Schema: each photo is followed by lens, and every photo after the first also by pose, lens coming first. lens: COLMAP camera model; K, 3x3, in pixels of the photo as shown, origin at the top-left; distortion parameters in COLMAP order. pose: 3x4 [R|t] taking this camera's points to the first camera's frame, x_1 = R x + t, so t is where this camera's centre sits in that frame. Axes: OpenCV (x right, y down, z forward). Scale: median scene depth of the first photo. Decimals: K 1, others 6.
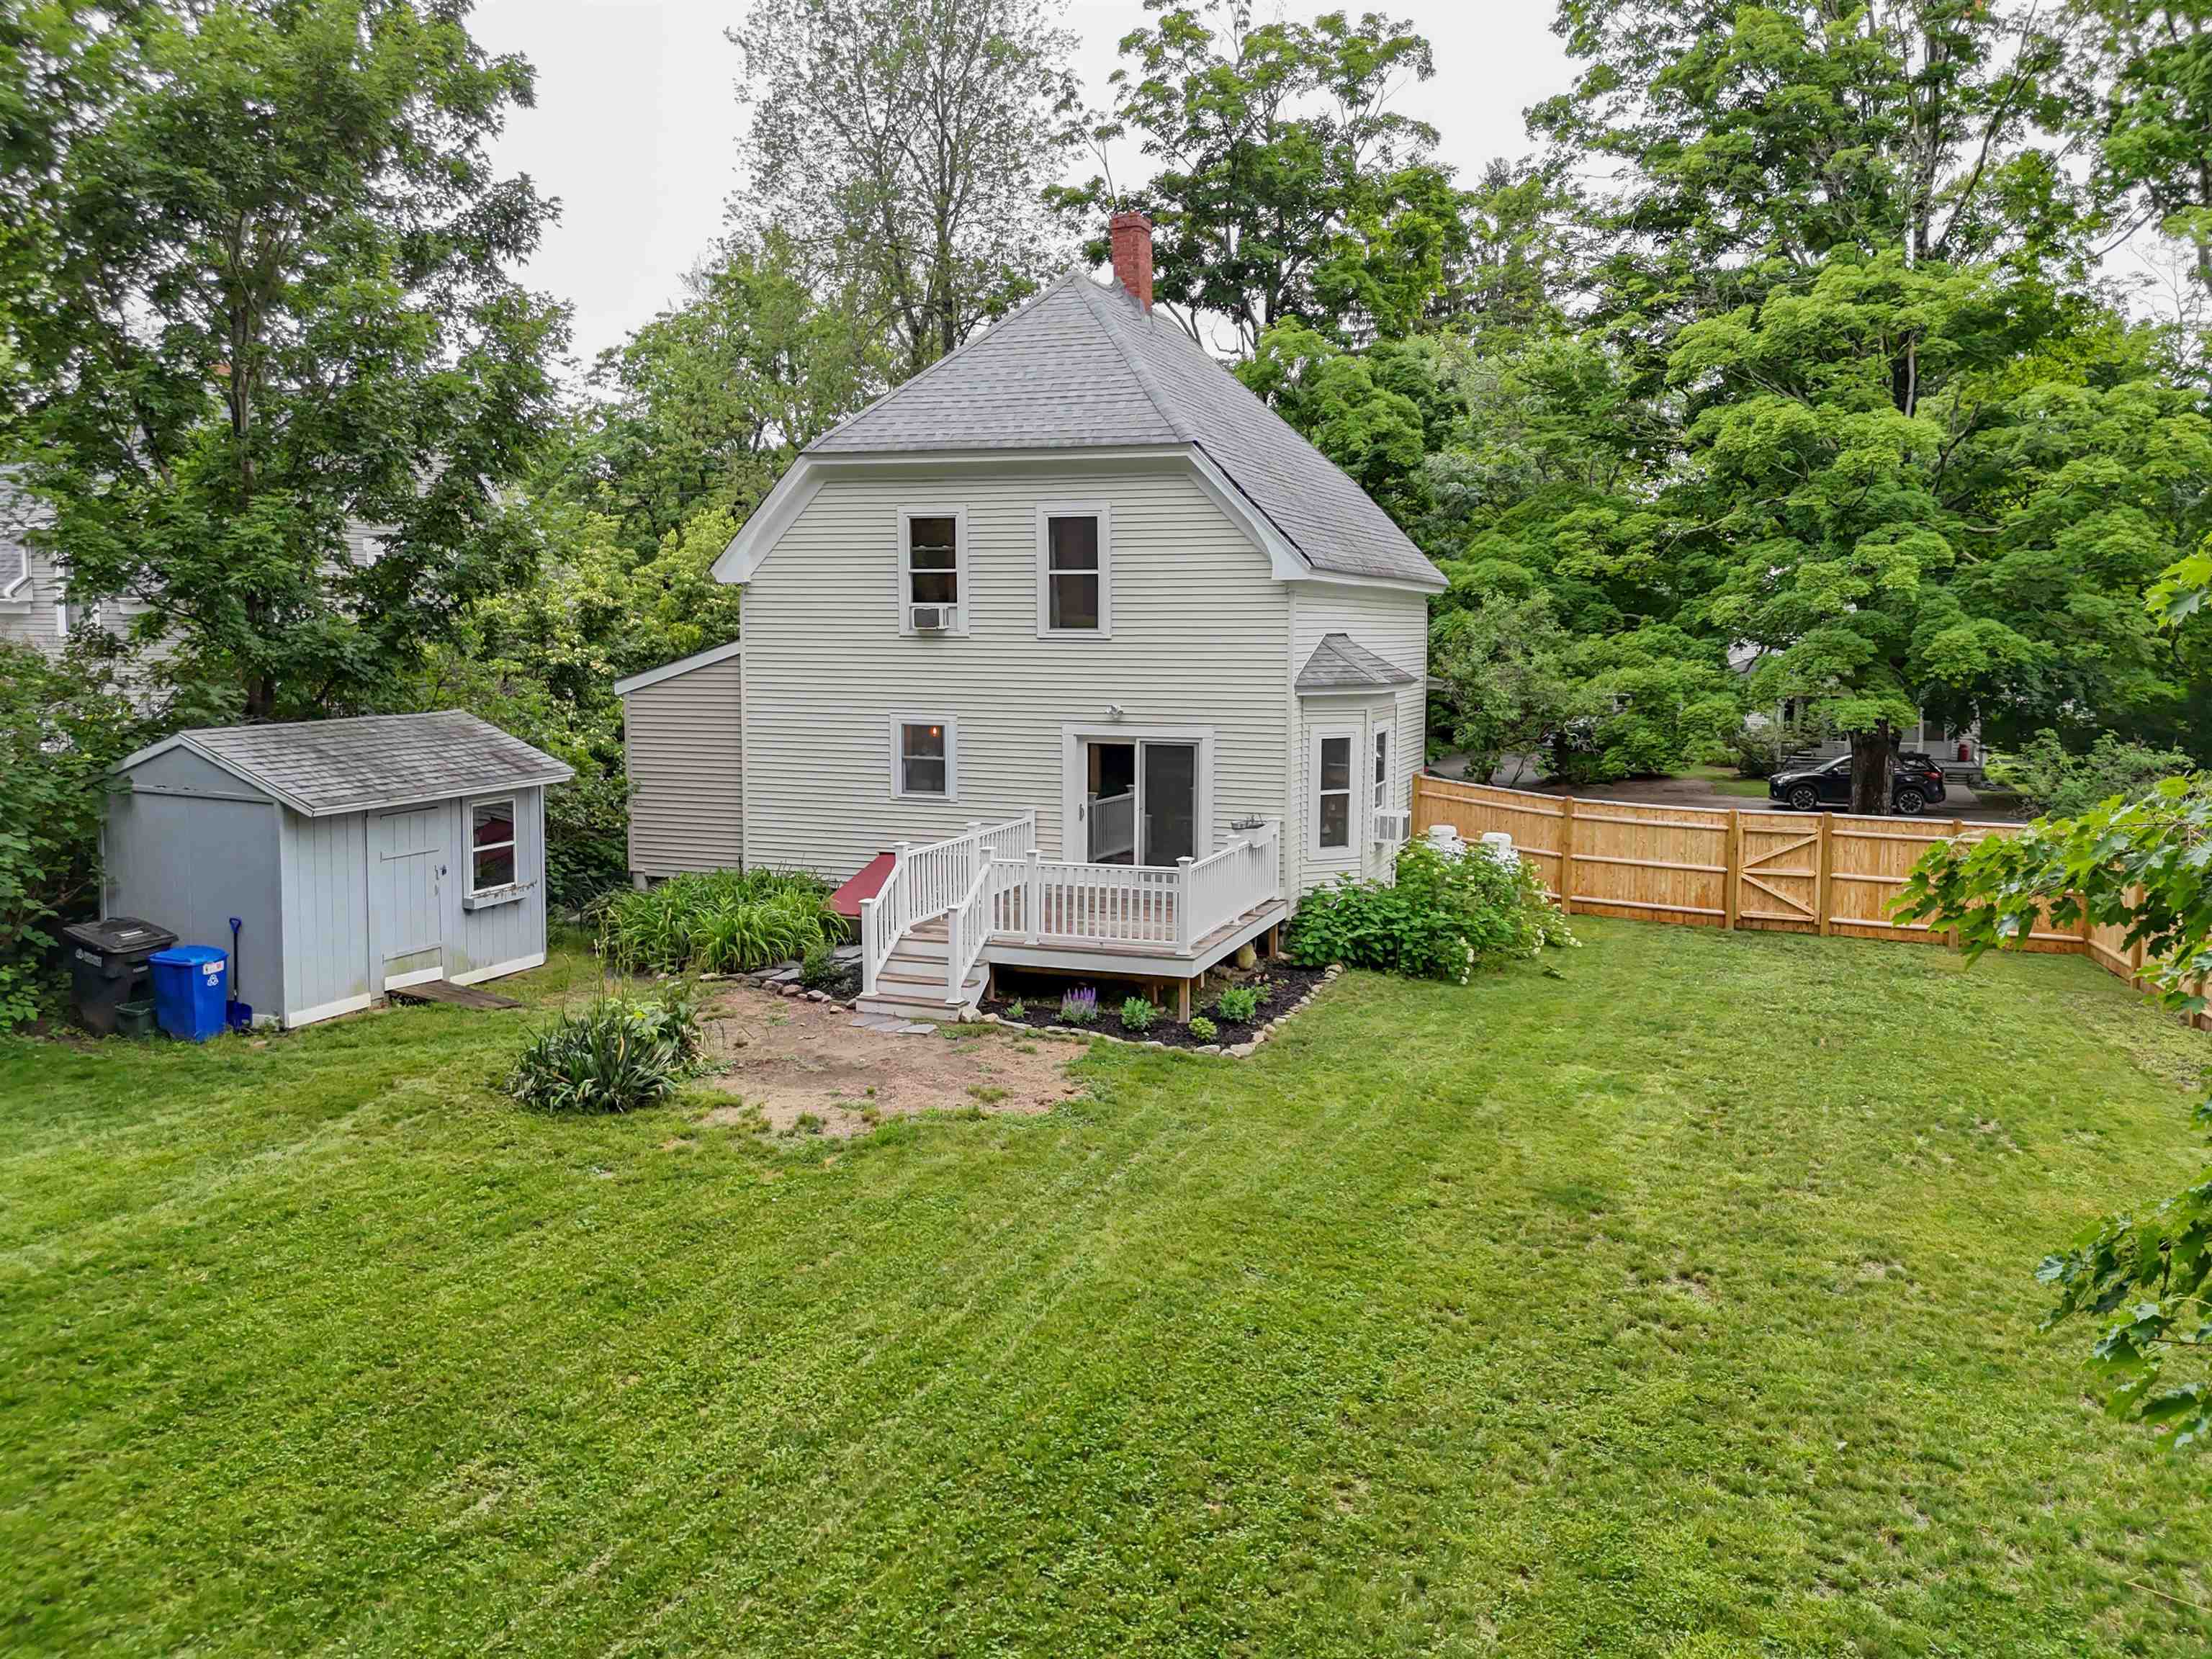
lens RADIAL K [[1672.4, 0, 1161.9], [0, 1672.4, 766.3], [0, 0, 1]] dist [0.081782, -0.065382]
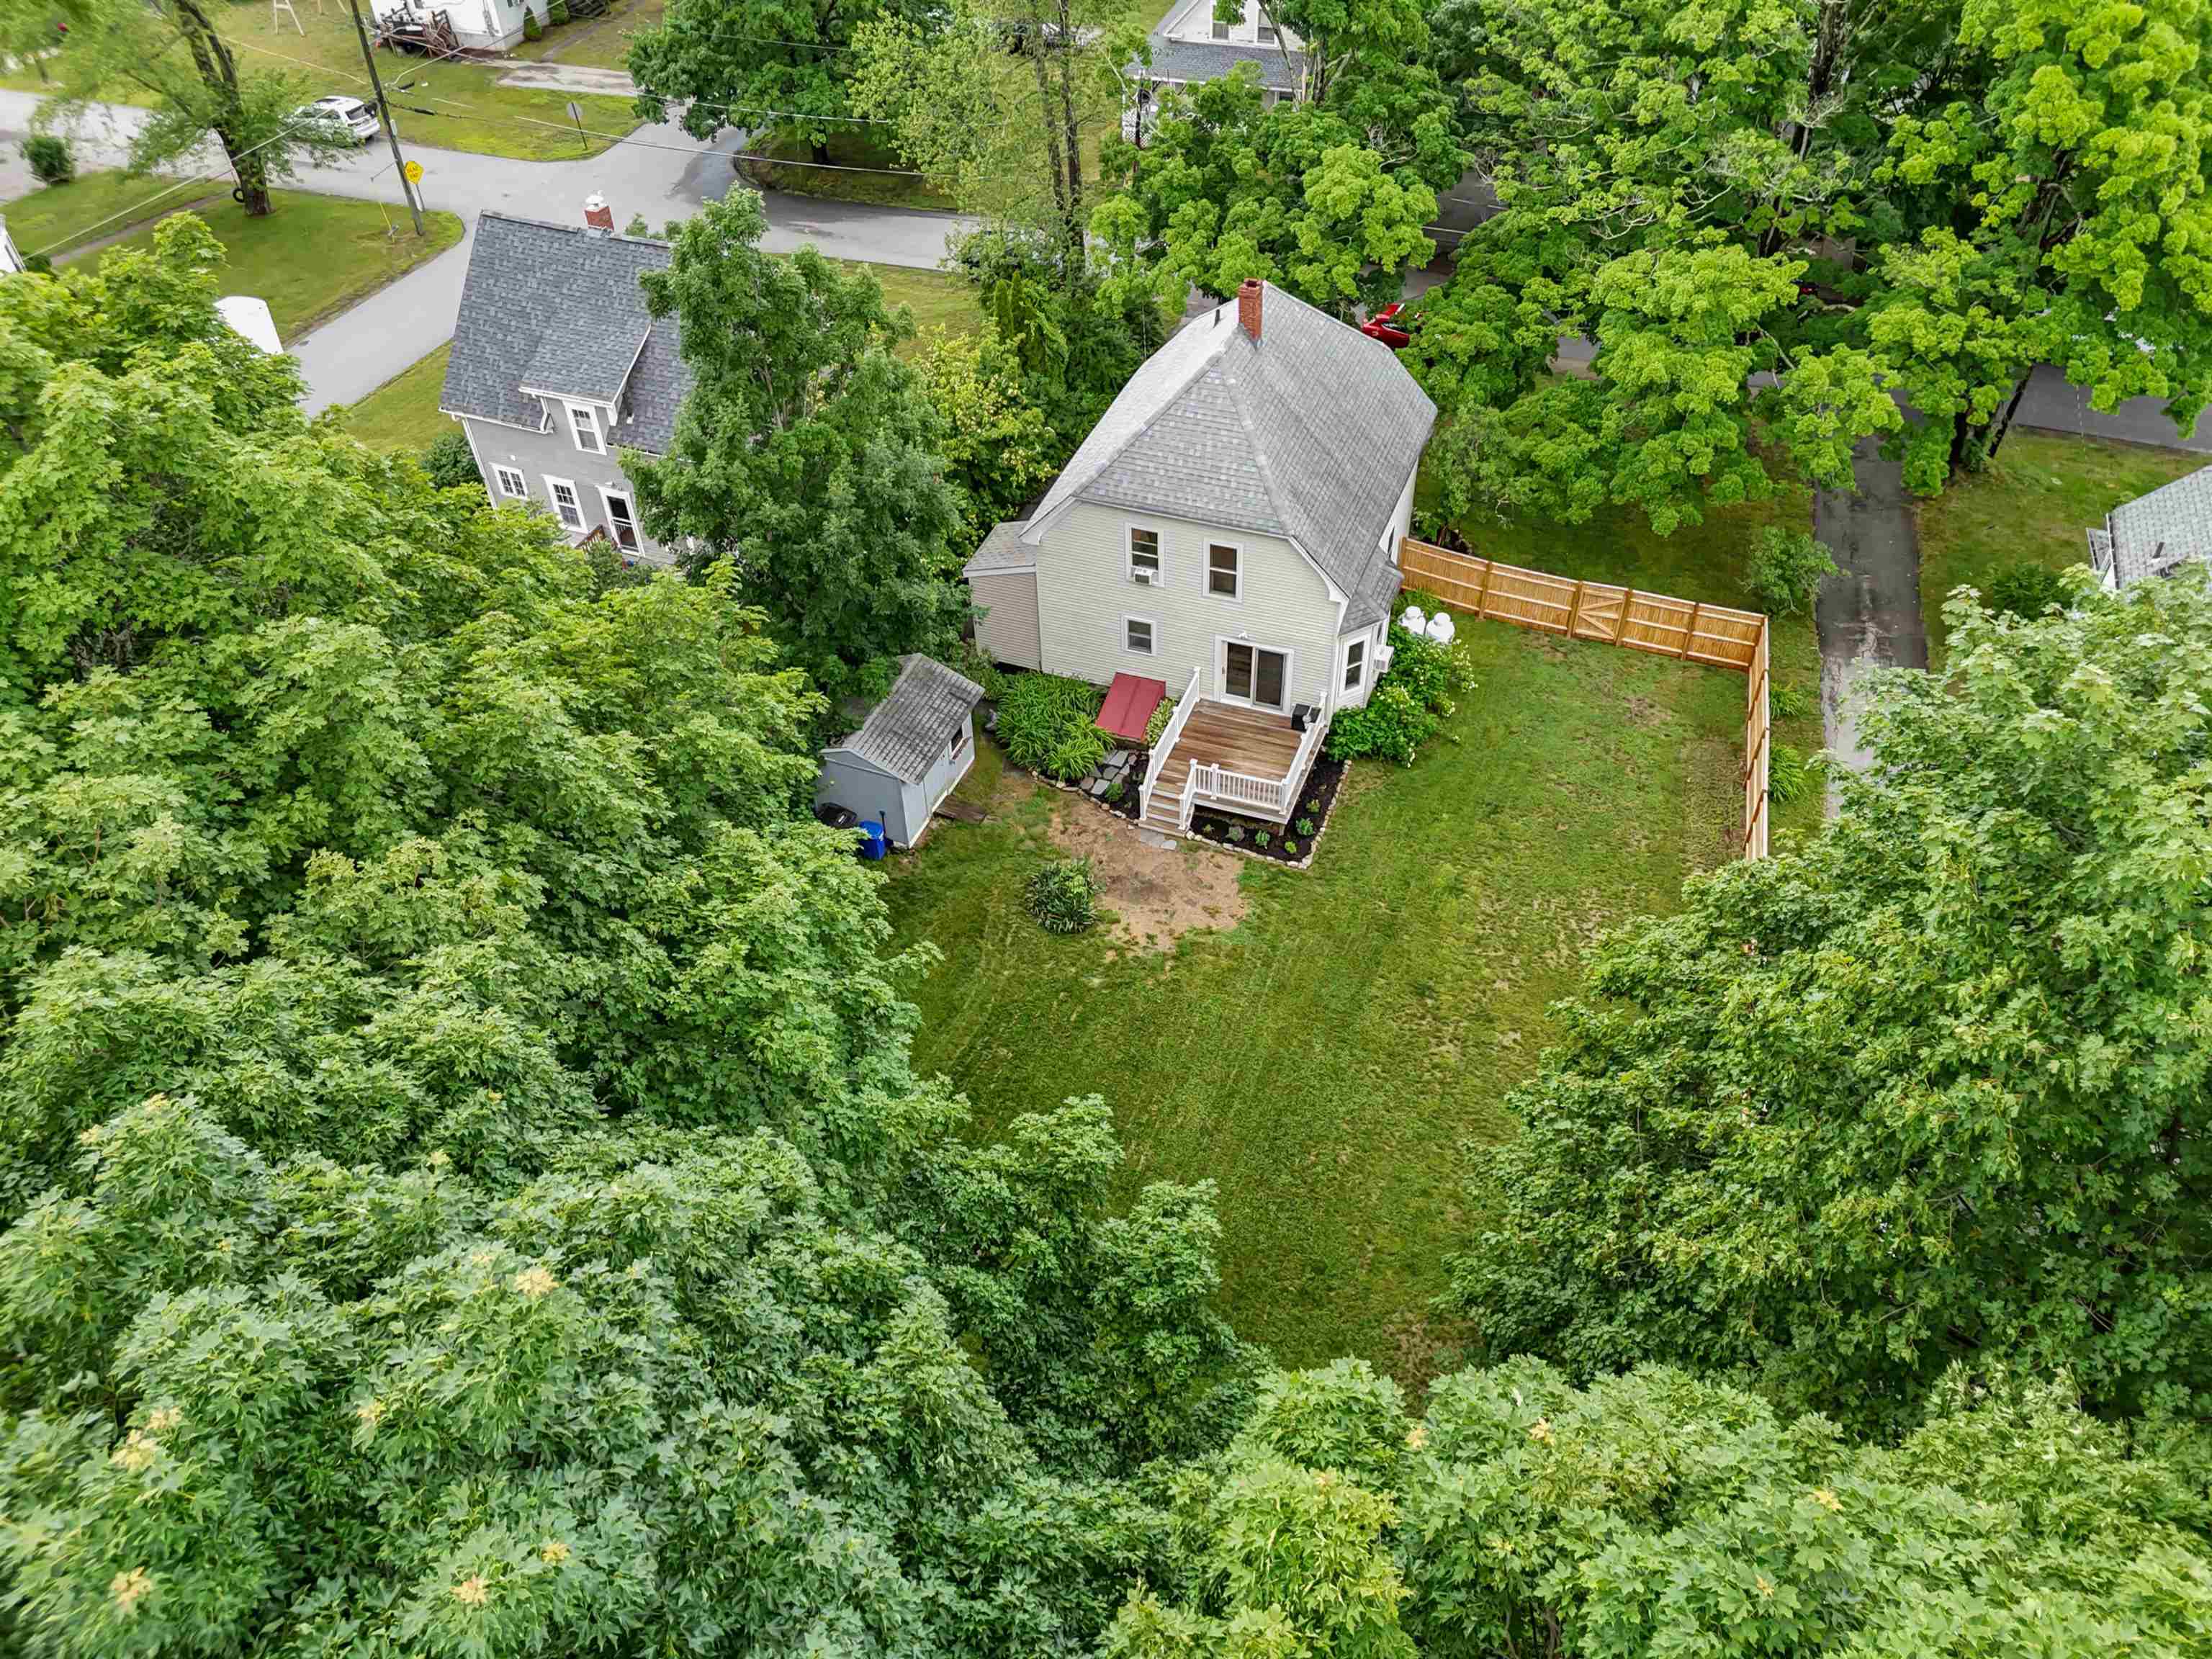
lens RADIAL K [[1672.4, 0, 1106.5], [0, 1672.4, 847.7], [0, 0, 1]] dist [0.081782, -0.065382]
pose [[0.999523, -0.012303, -0.028313, -0.136127], [0.027321, 0.779541, 0.625755, -1.074415], [0.014372, -0.626231, 0.779505, -0.685674]]
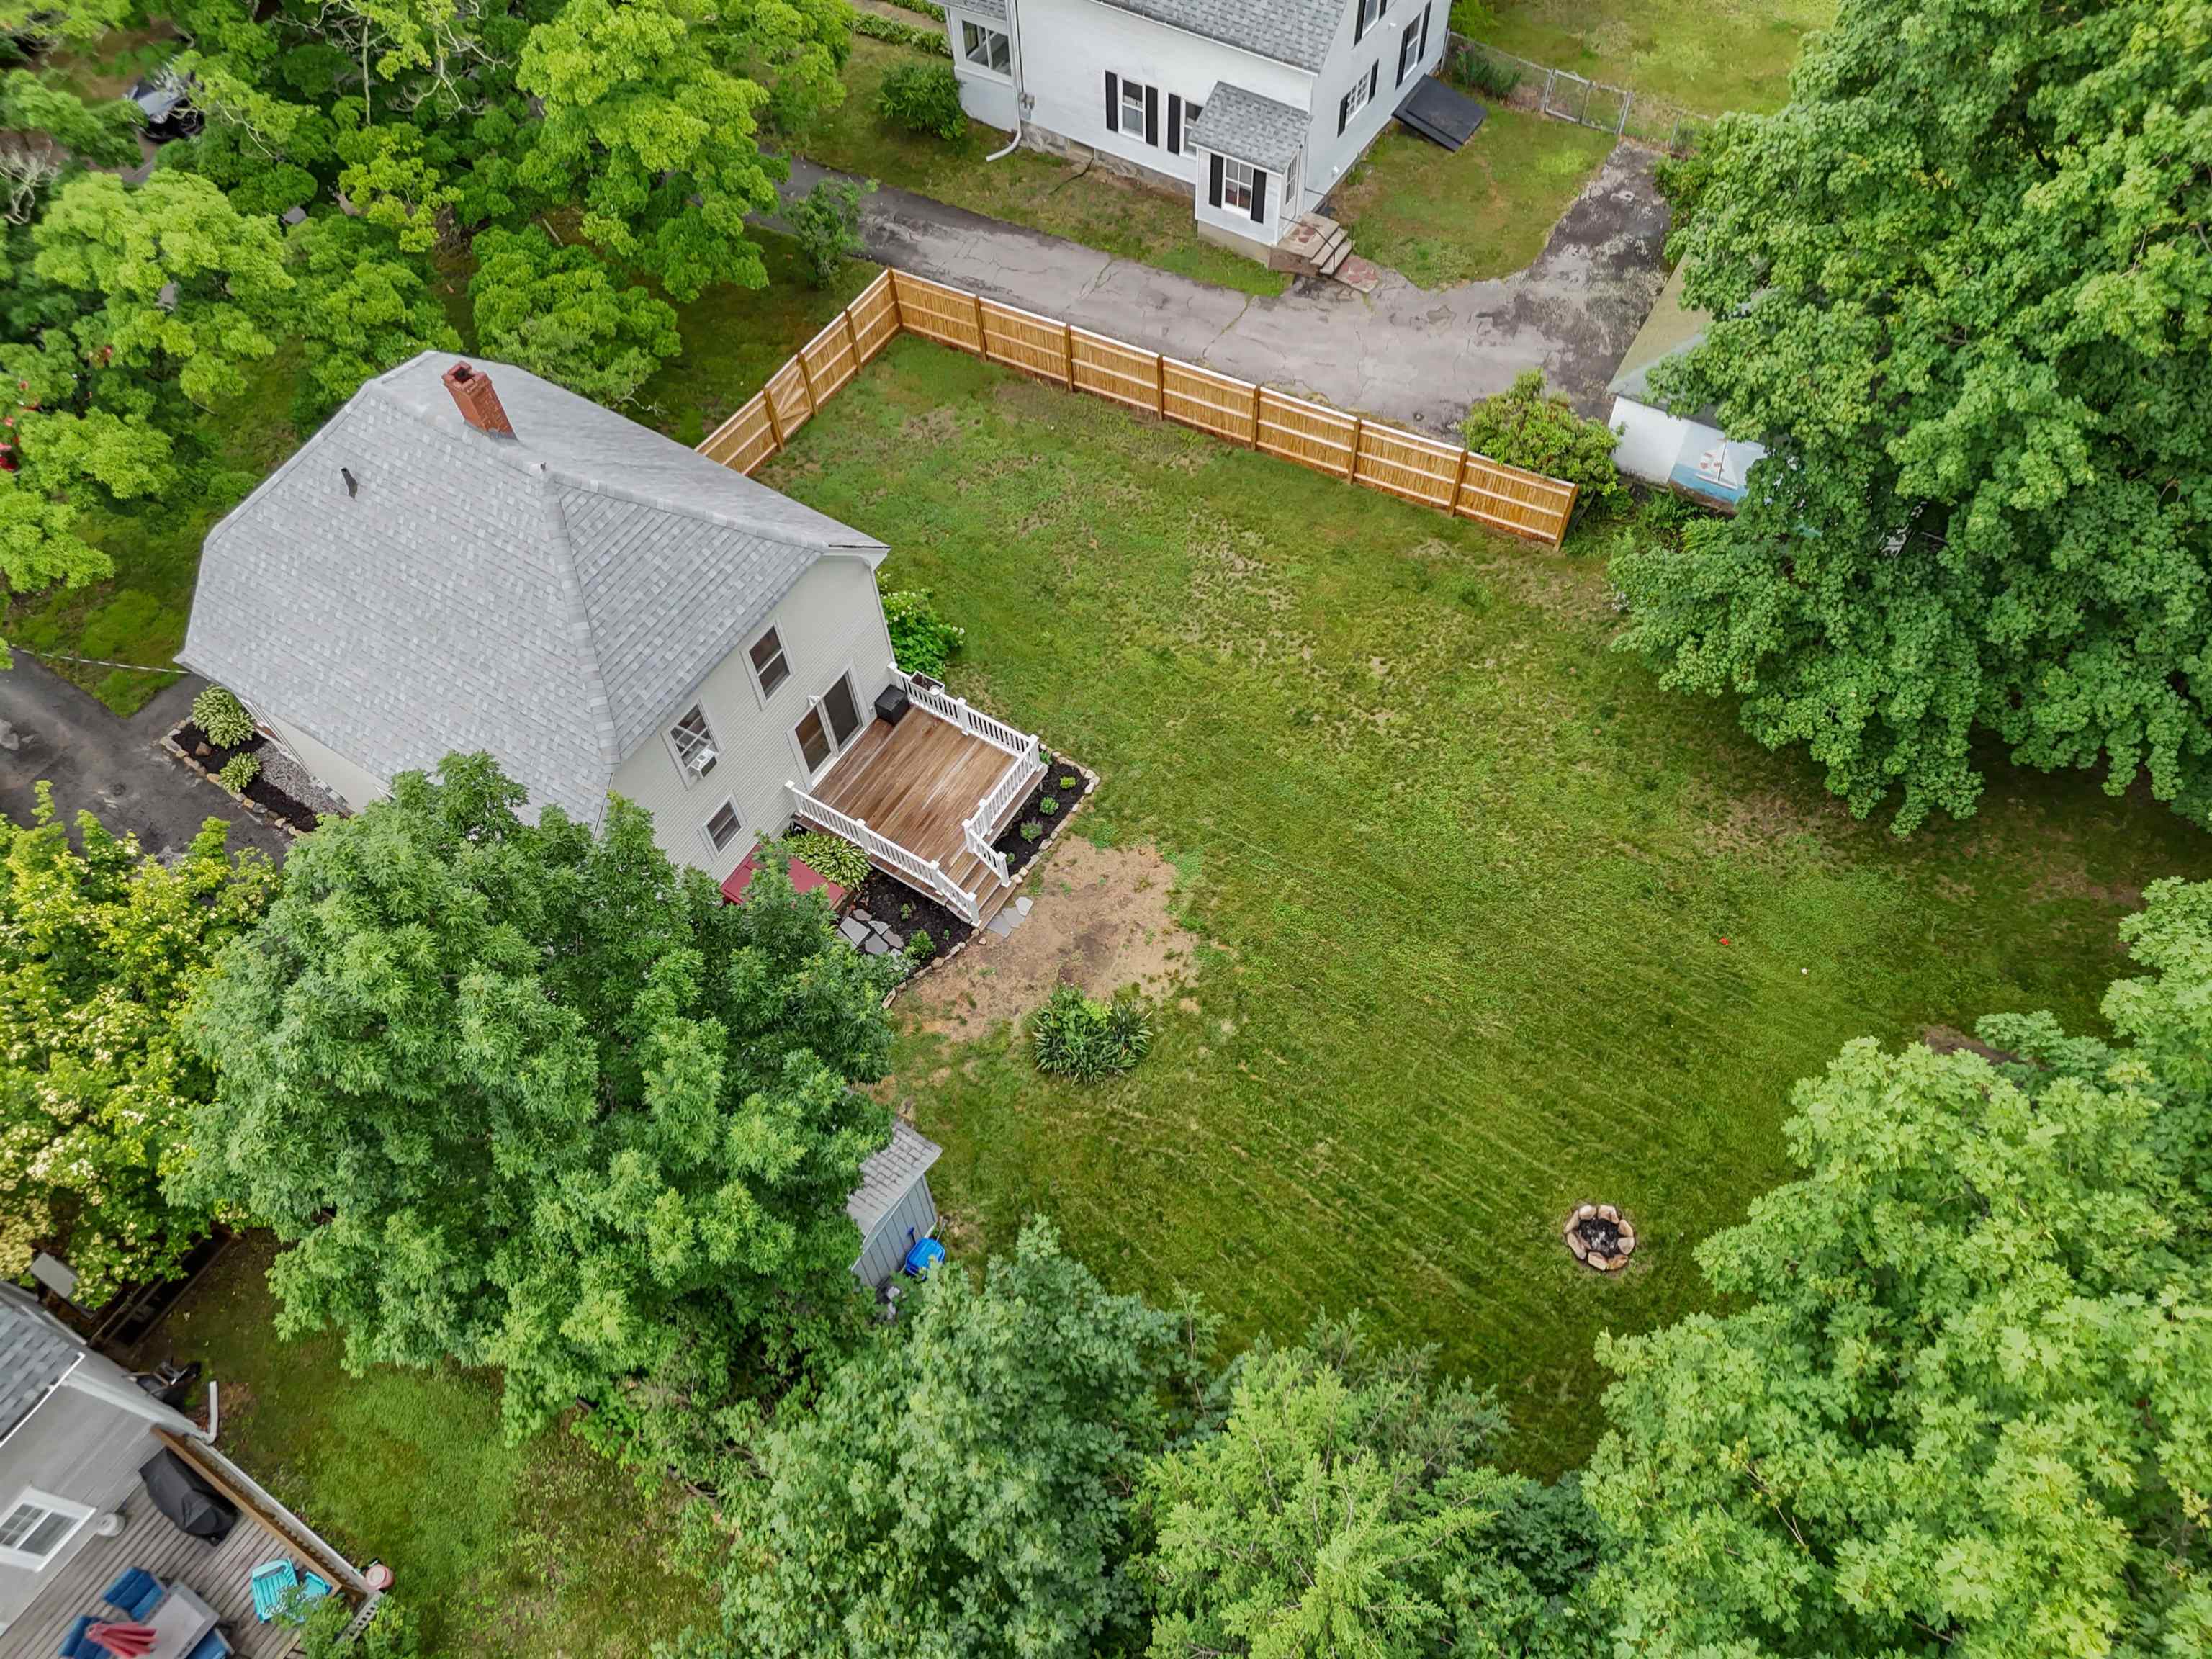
lens RADIAL K [[1672.4, 0, 1119.3], [0, 1672.4, 825.5], [0, 0, 1]] dist [0.081782, -0.065382]
pose [[0.201701, -0.832022, 0.516774, -0.836010], [0.103381, 0.542756, 0.833504, -1.188534], [-0.973976, -0.114694, 0.195489, 0.438102]]
